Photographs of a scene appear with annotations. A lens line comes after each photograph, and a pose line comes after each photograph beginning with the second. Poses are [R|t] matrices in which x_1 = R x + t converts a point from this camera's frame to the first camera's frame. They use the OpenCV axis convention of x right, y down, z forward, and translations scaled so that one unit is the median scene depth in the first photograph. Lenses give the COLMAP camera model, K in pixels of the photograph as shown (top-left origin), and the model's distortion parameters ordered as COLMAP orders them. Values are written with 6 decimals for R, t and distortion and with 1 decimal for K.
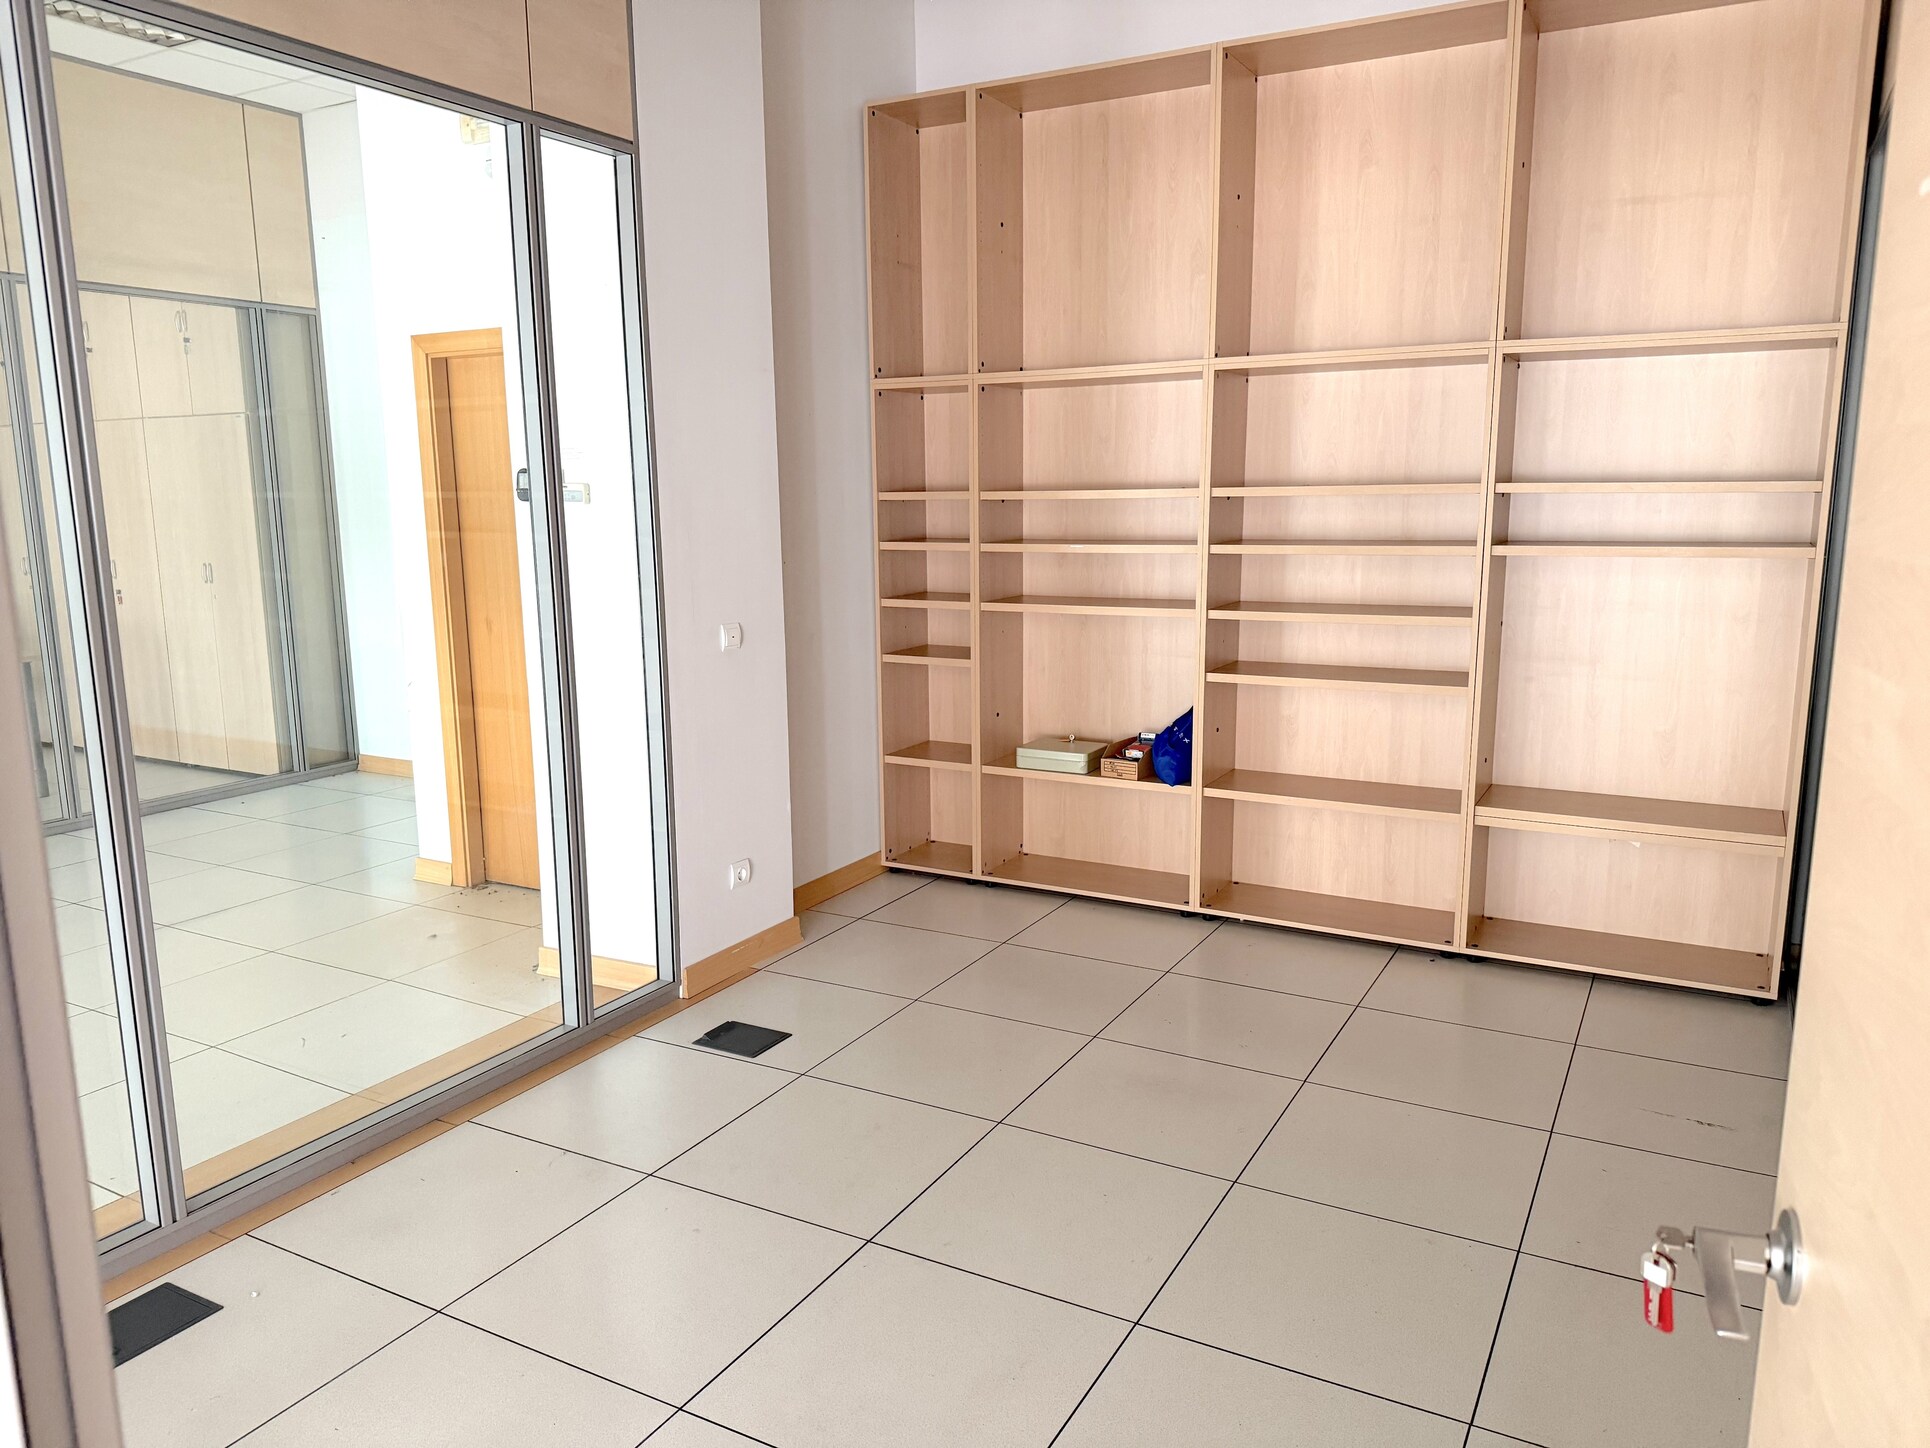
lens RADIAL K [[1364.0, 0, 967.1], [0, 1364.0, 727.5], [0, 0, 1]] dist [0.062901, -0.087825]
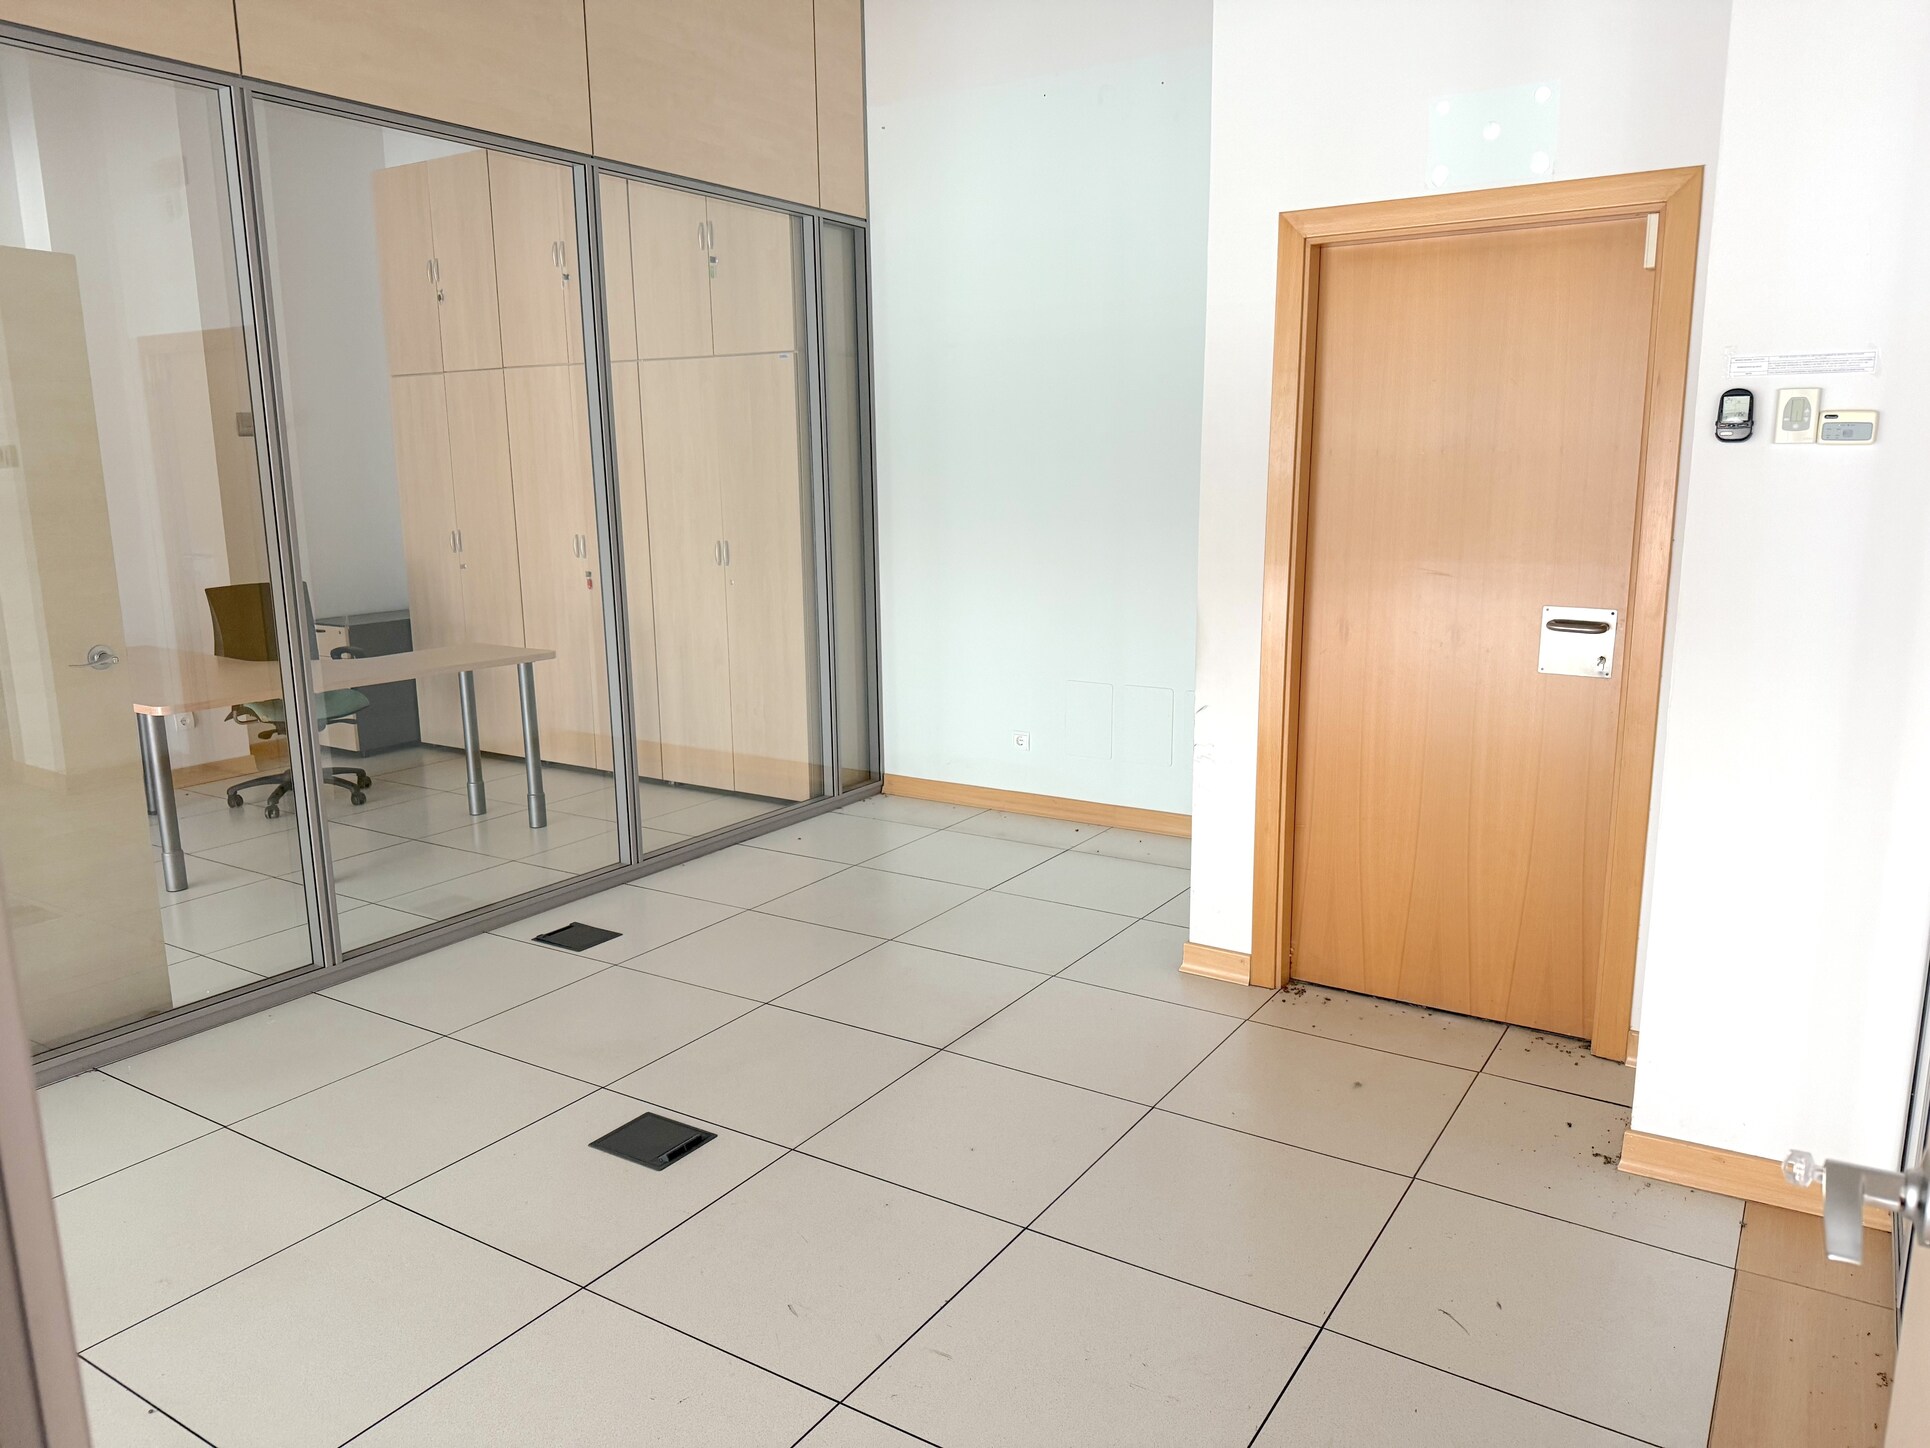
lens RADIAL K [[1364.0, 0, 967.1], [0, 1364.0, 727.5], [0, 0, 1]] dist [0.062901, -0.087825]
pose [[0.997614, 0.009675, -0.068360, -0.352648], [-0.008109, 0.999699, 0.023154, -0.028424], [0.068564, -0.022544, 0.997392, 0.203676]]
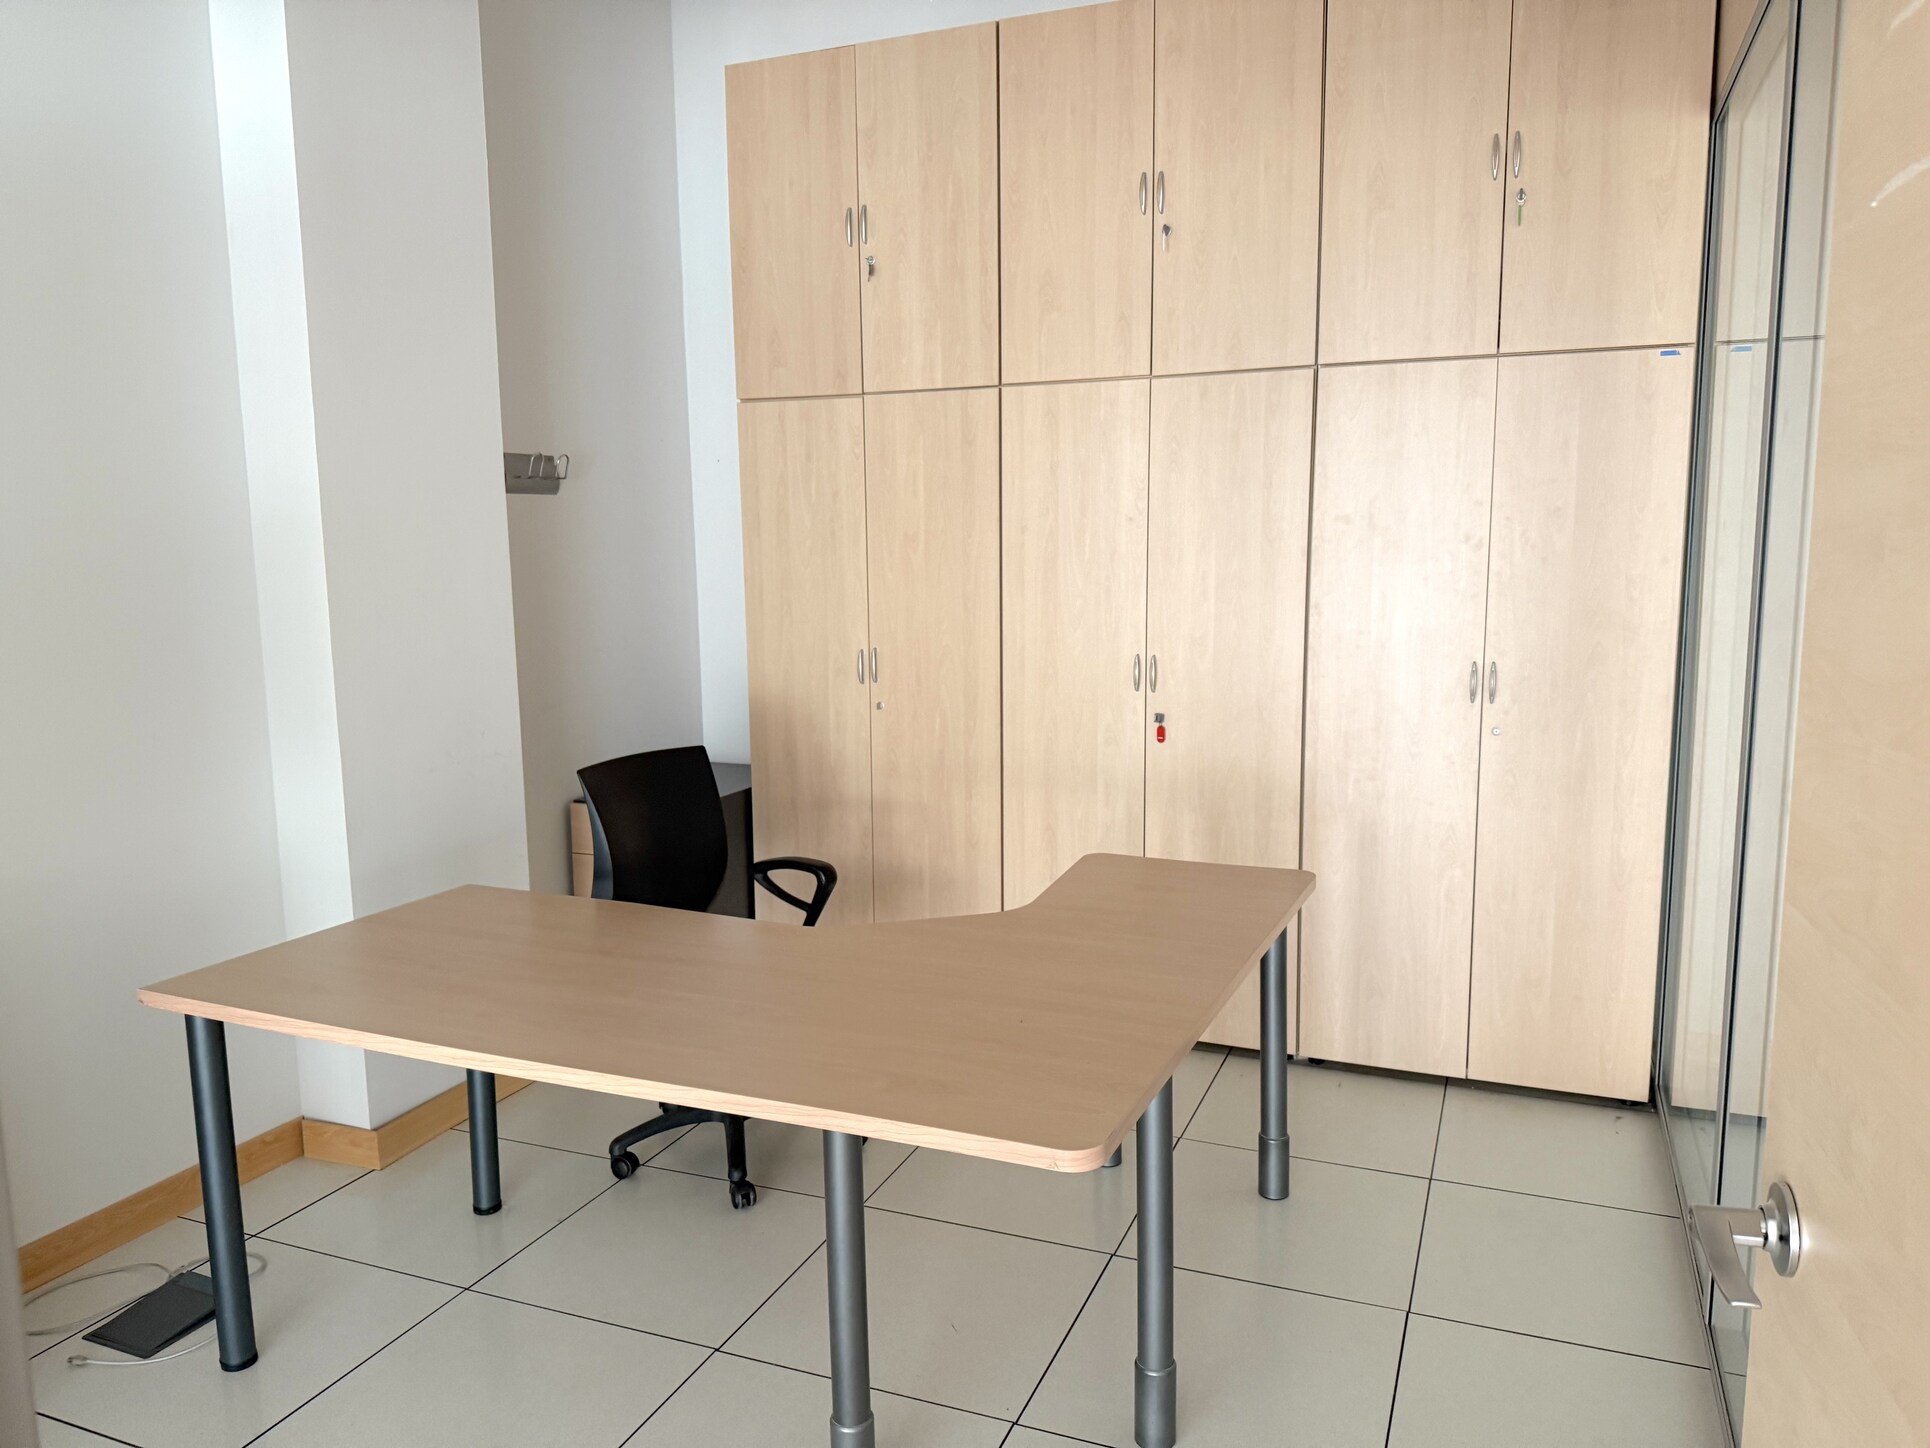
lens RADIAL K [[1364.0, 0, 967.1], [0, 1364.0, 727.5], [0, 0, 1]] dist [0.062901, -0.087825]
pose [[0.993458, -0.027063, 0.110941, -0.788756], [0.029847, 0.999278, -0.023517, -0.090411], [-0.110224, 0.026675, 0.993549, 0.542903]]
